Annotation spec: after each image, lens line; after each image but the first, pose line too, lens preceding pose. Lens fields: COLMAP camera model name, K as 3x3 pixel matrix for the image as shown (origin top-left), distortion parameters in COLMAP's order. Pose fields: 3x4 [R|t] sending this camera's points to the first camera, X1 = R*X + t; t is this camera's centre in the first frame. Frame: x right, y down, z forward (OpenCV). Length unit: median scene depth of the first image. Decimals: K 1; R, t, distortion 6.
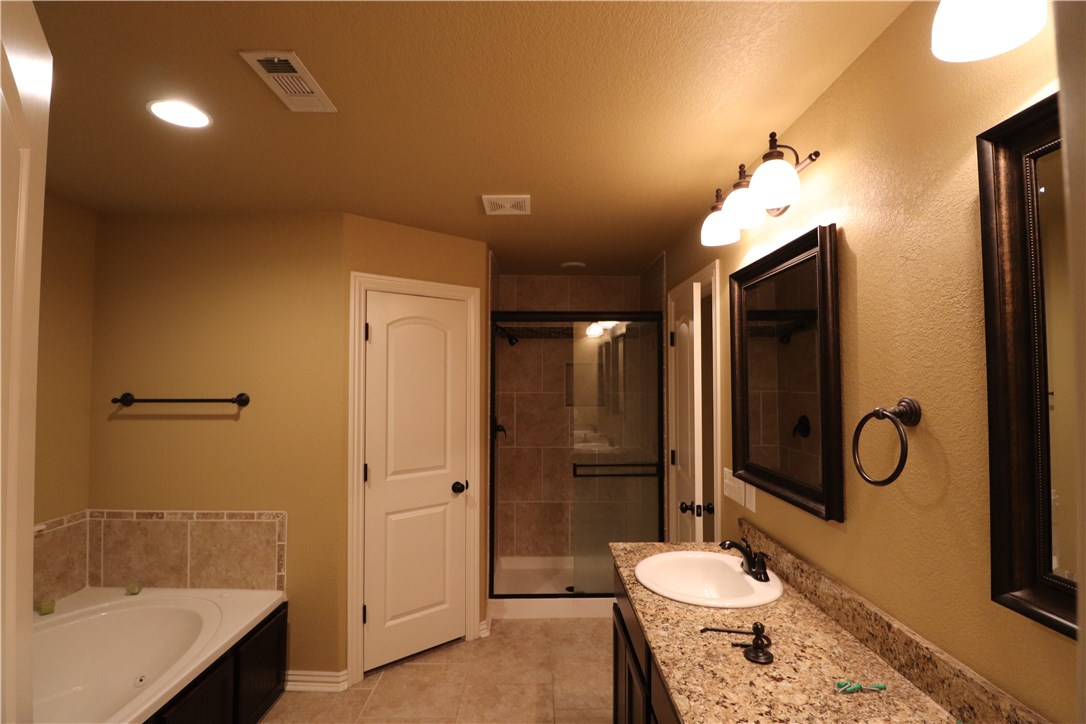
lens RADIAL K [[502.9, 0, 543.0], [0, 502.9, 362.0], [0, 0, 1]] dist [0.001431, -0.012997]
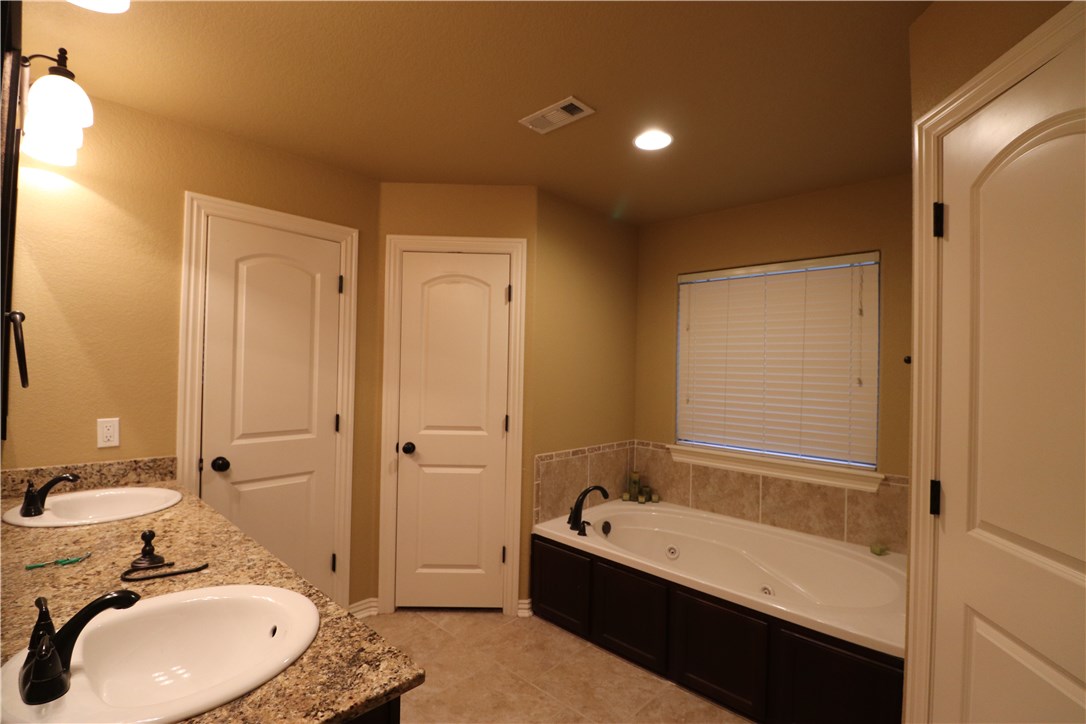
lens RADIAL K [[502.9, 0, 543.0], [0, 502.9, 362.0], [0, 0, 1]] dist [0.001431, -0.012997]
pose [[-0.695854, -0.025389, -0.717735, 0.538432], [0.001552, 0.999319, -0.036854, 0.191612], [0.718182, -0.026759, -0.695341, 2.025961]]
